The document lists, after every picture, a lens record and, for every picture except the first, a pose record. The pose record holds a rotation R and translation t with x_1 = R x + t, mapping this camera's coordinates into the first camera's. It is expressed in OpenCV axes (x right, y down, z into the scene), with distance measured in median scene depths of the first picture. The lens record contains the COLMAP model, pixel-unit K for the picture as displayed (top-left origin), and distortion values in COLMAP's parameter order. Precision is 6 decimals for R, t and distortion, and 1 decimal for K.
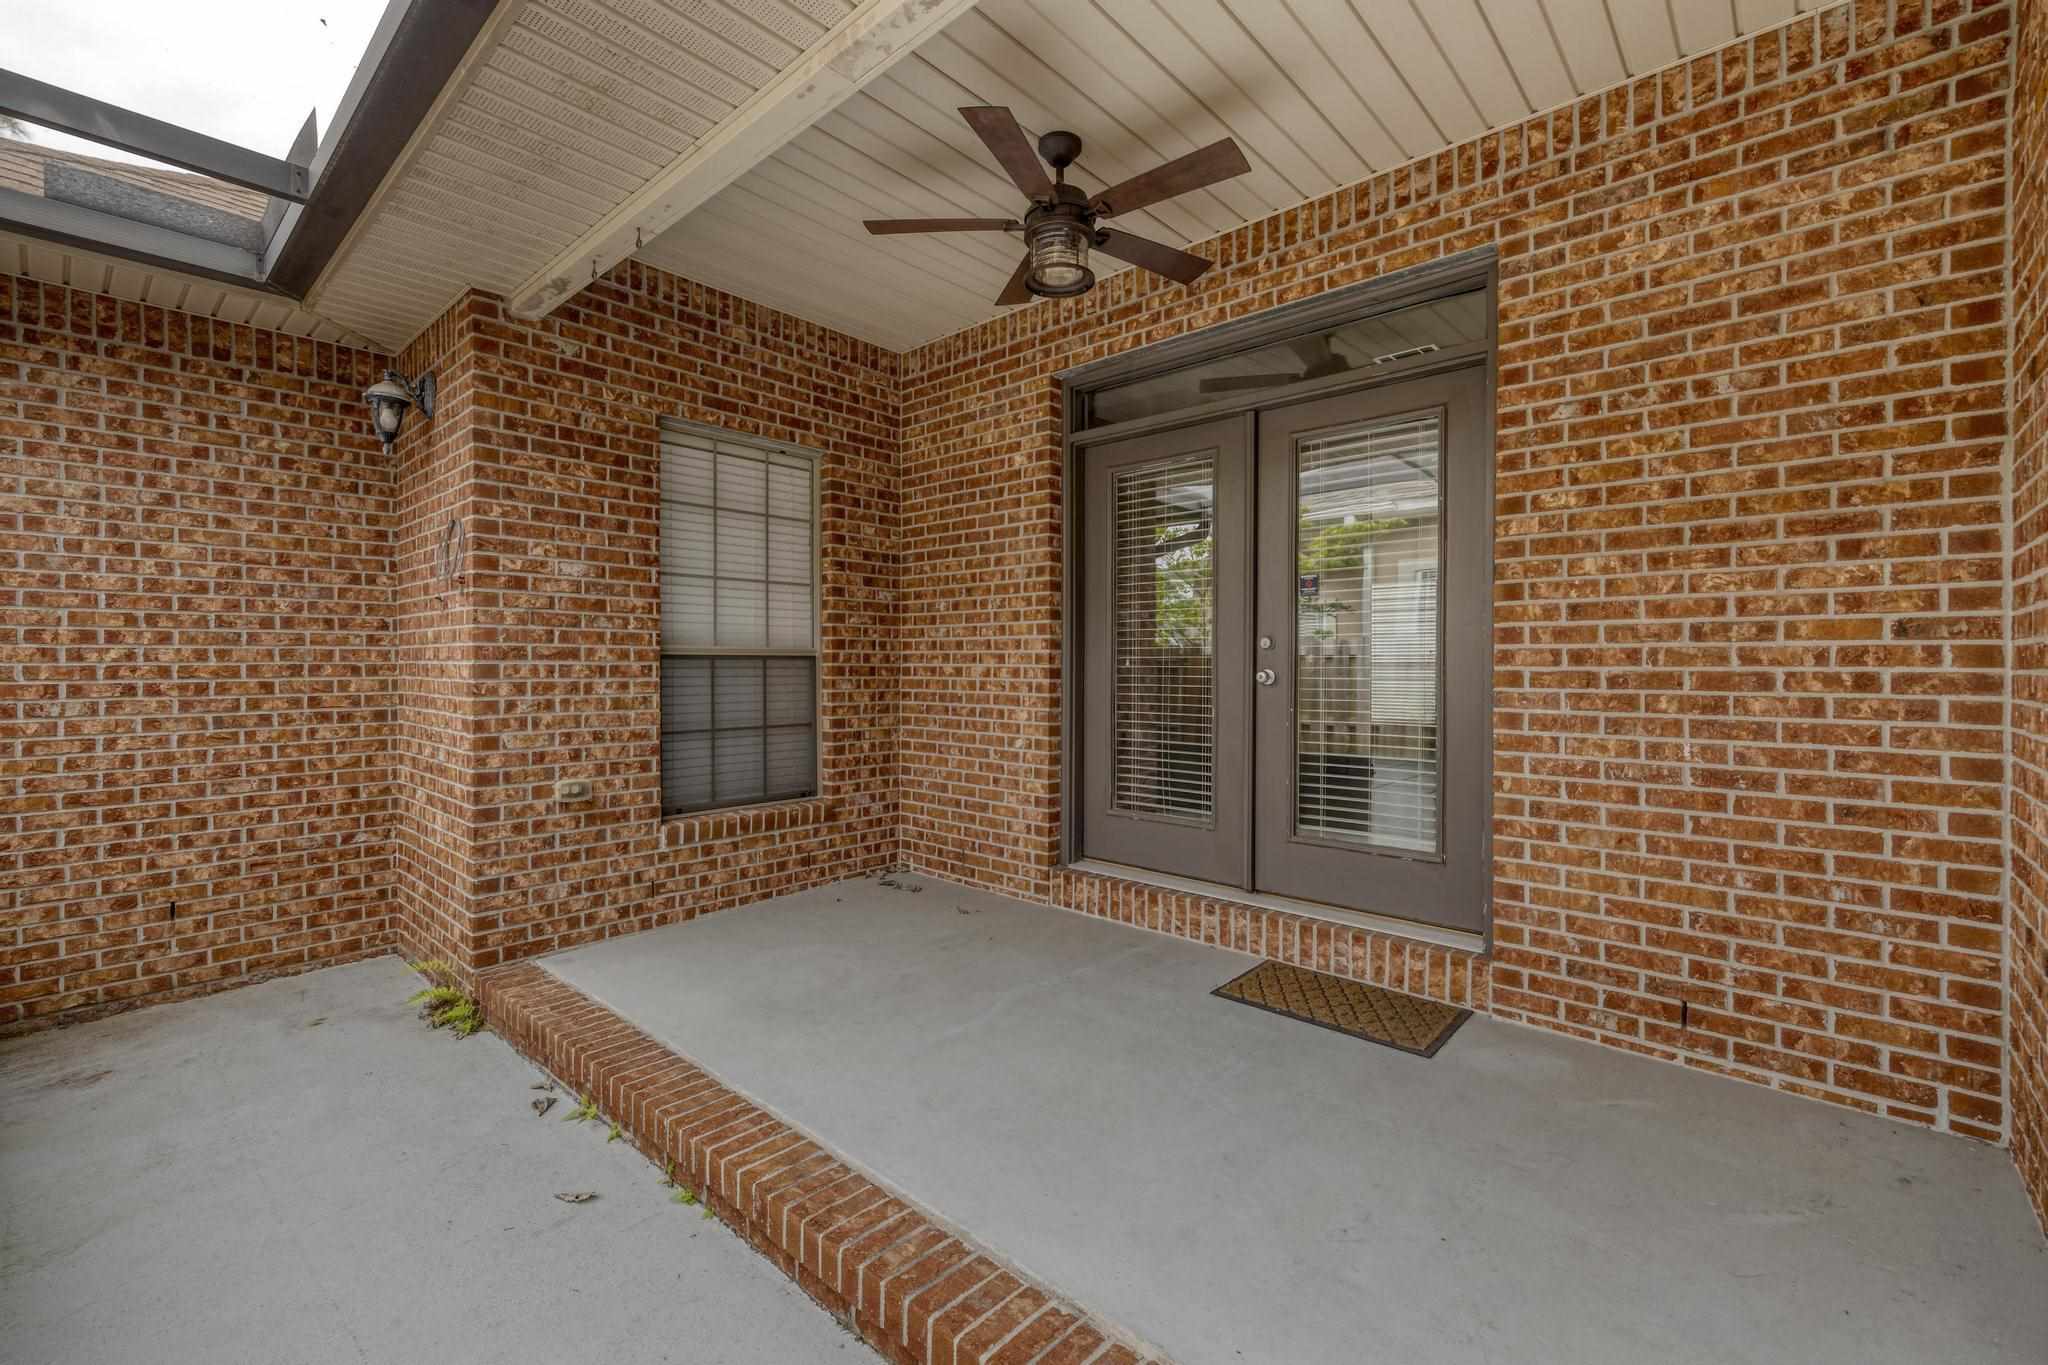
lens RADIAL K [[876.8, 0, 962.1], [0, 876.8, 671.9], [0, 0, 1]] dist [0.004790, 0.000806]
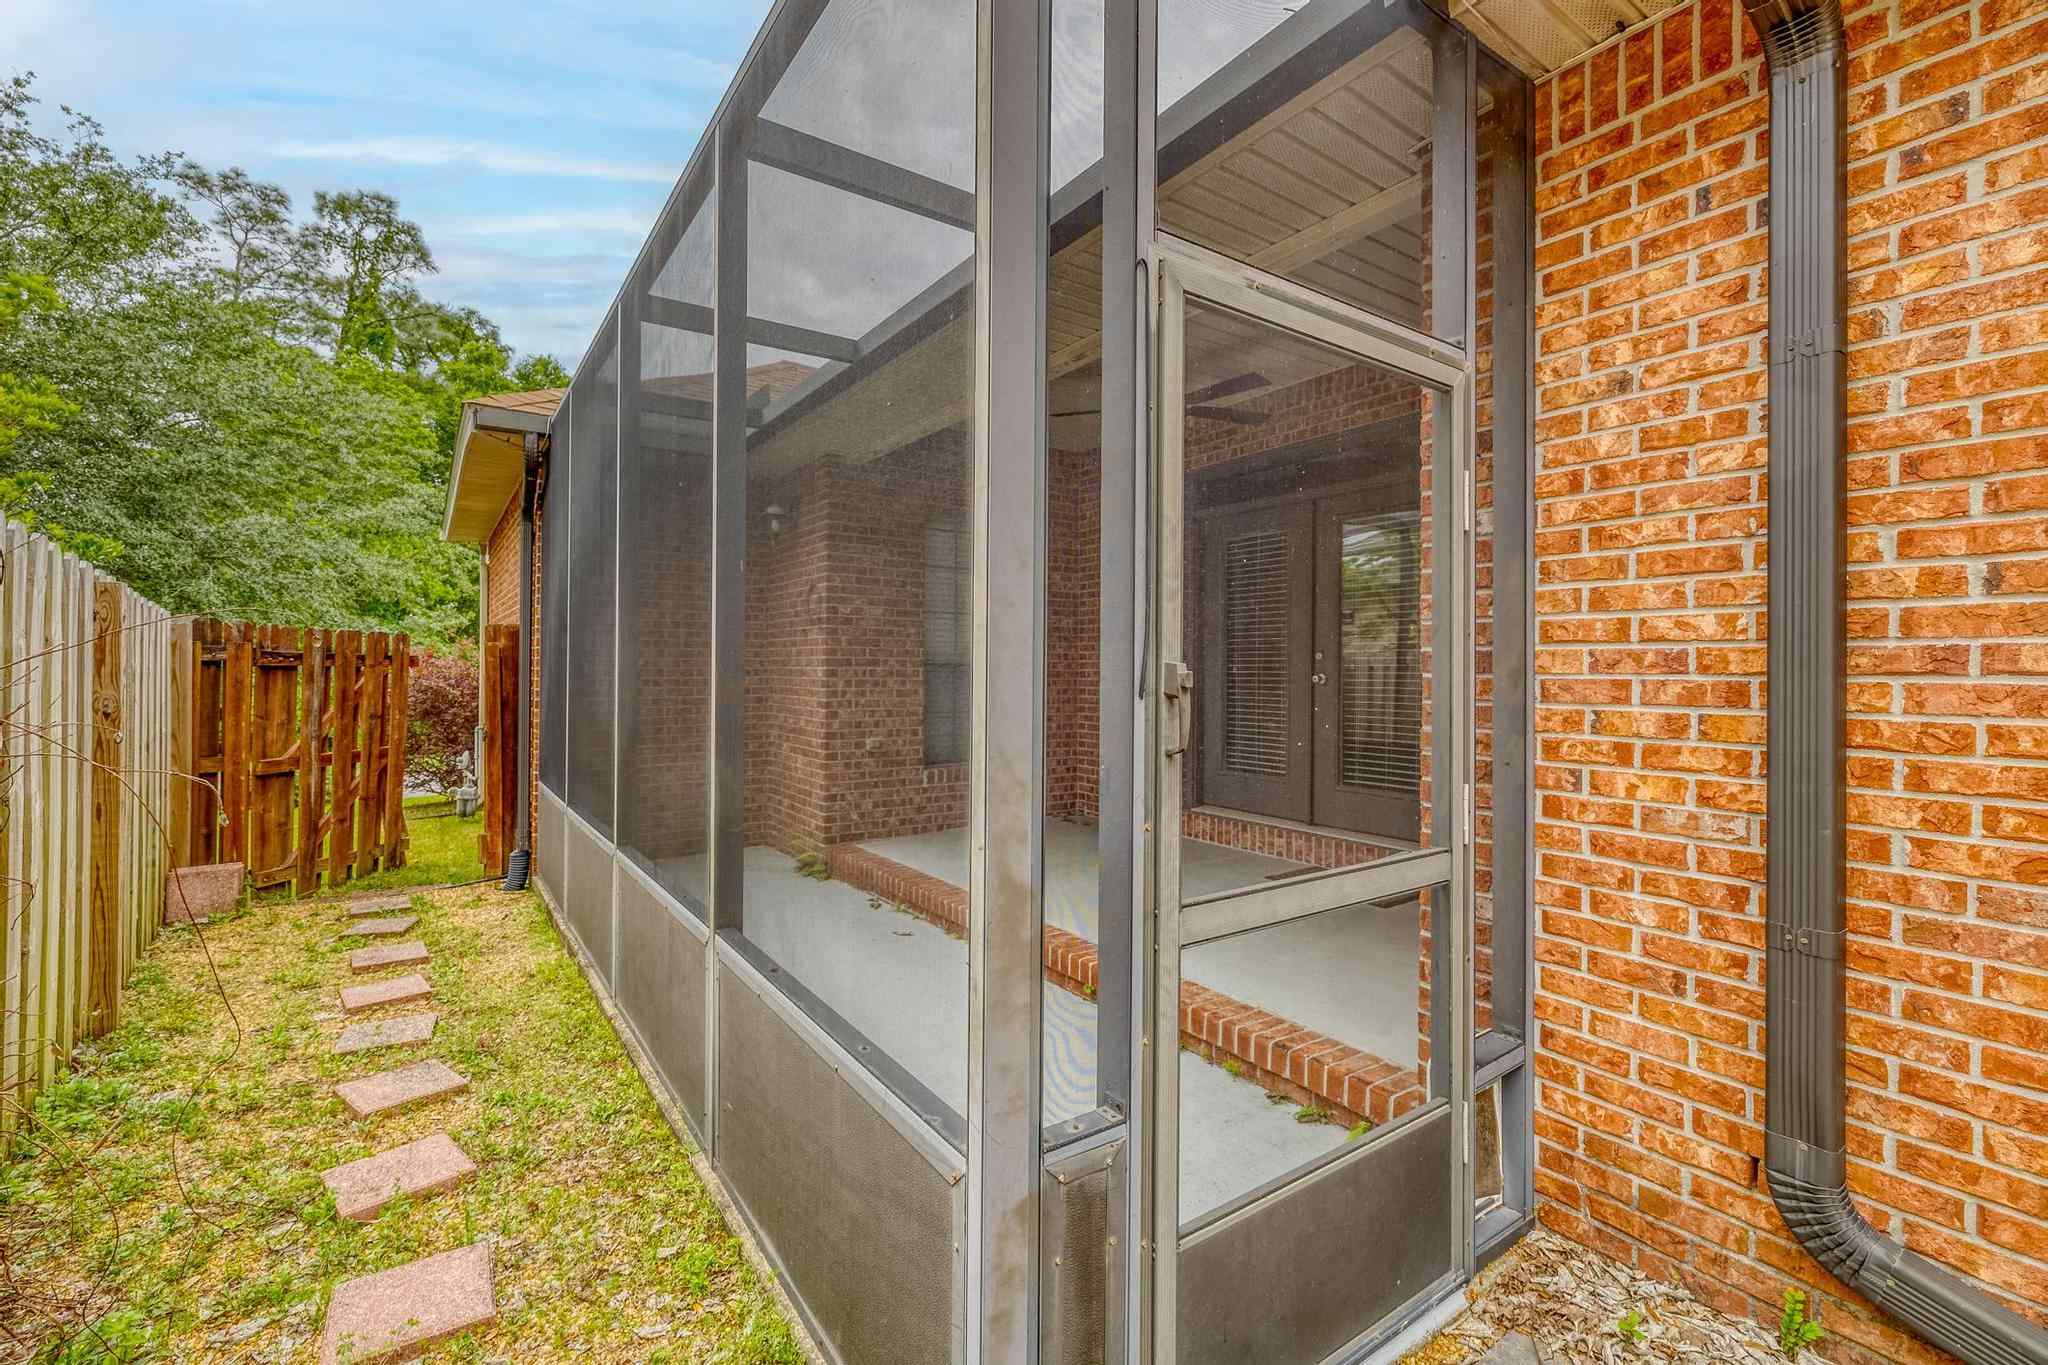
lens RADIAL K [[876.8, 0, 1012.8], [0, 876.8, 672.0], [0, 0, 1]] dist [0.004790, 0.000806]
pose [[0.985545, 0.003627, -0.169376, 0.092770], [-0.004532, 0.999977, -0.004959, 0.003954], [0.169354, 0.005655, 0.985539, -0.592521]]
